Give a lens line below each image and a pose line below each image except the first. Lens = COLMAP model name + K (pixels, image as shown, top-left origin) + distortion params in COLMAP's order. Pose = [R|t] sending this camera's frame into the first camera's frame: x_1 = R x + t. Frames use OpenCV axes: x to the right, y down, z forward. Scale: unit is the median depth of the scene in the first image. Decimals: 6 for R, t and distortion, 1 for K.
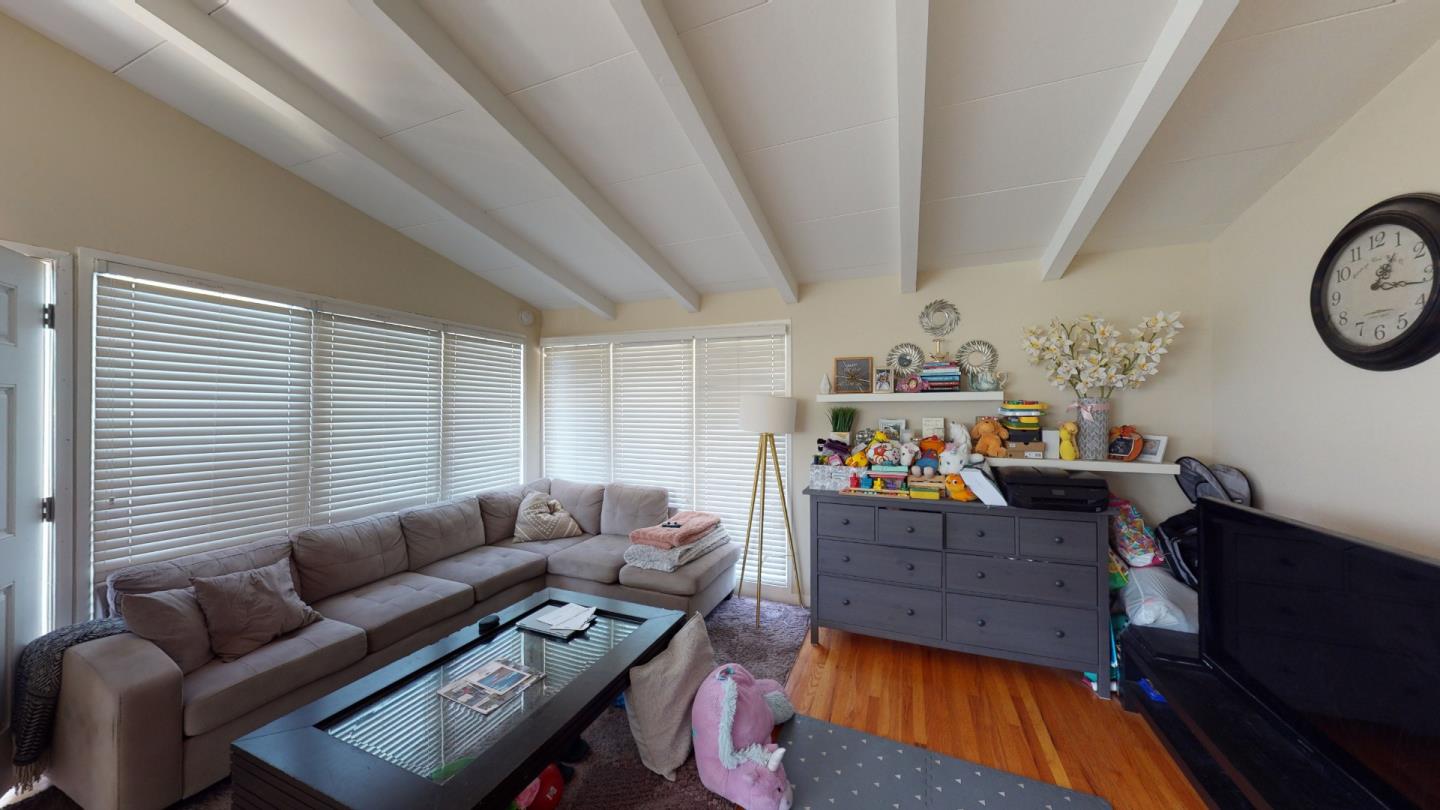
lens RADIAL K [[459.9, 0, 725.6], [0, 459.9, 403.6], [0, 0, 1]] dist [-0.001814, -0.000057]
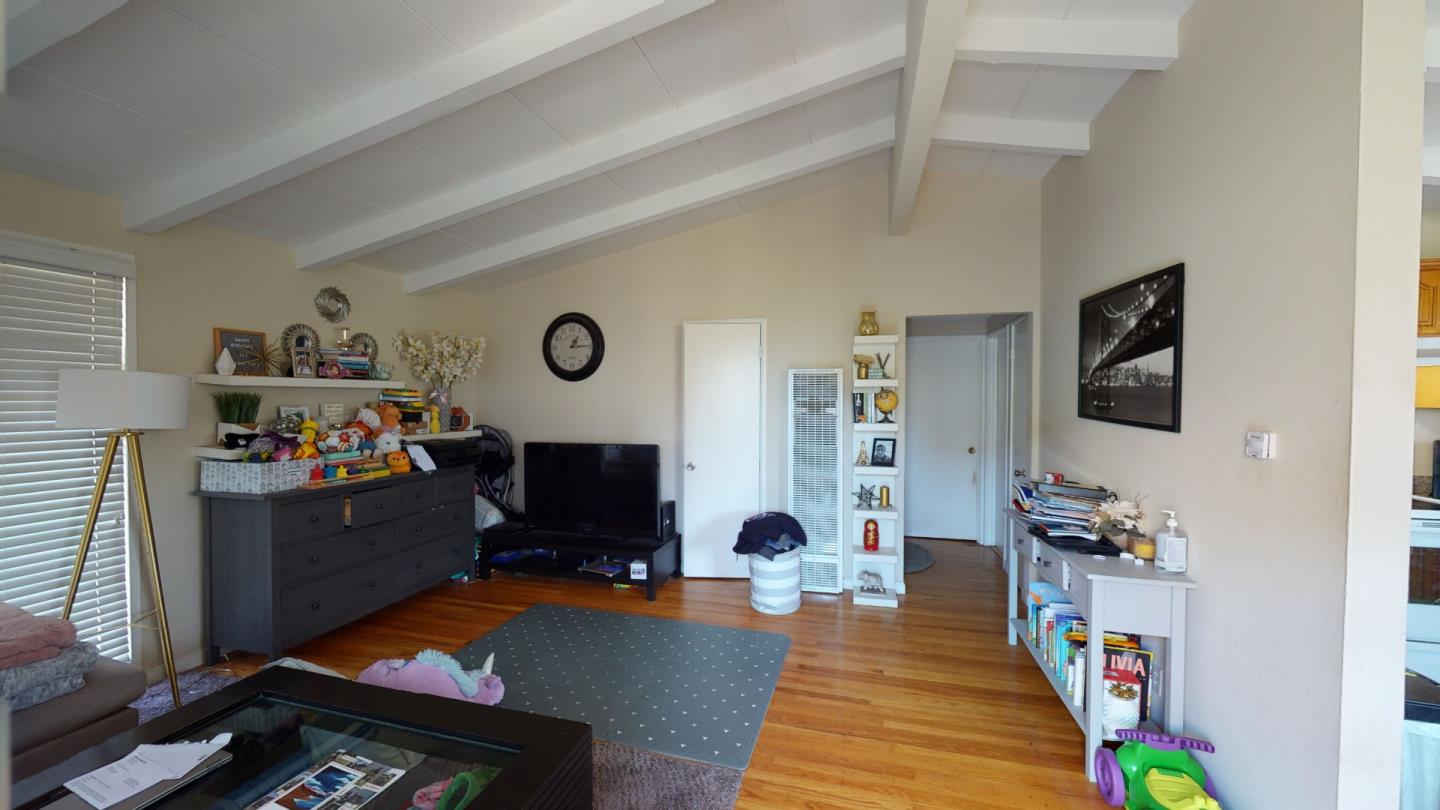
lens RADIAL K [[528.1, 0, 710.1], [0, 528.1, 405.9], [0, 0, 1]] dist [0.000329, -0.000117]
pose [[-0.111910, -0.011921, 0.993647, -0.900529], [-0.015461, 0.999828, 0.010254, 0.011841], [-0.993598, -0.014215, -0.112075, 0.354524]]
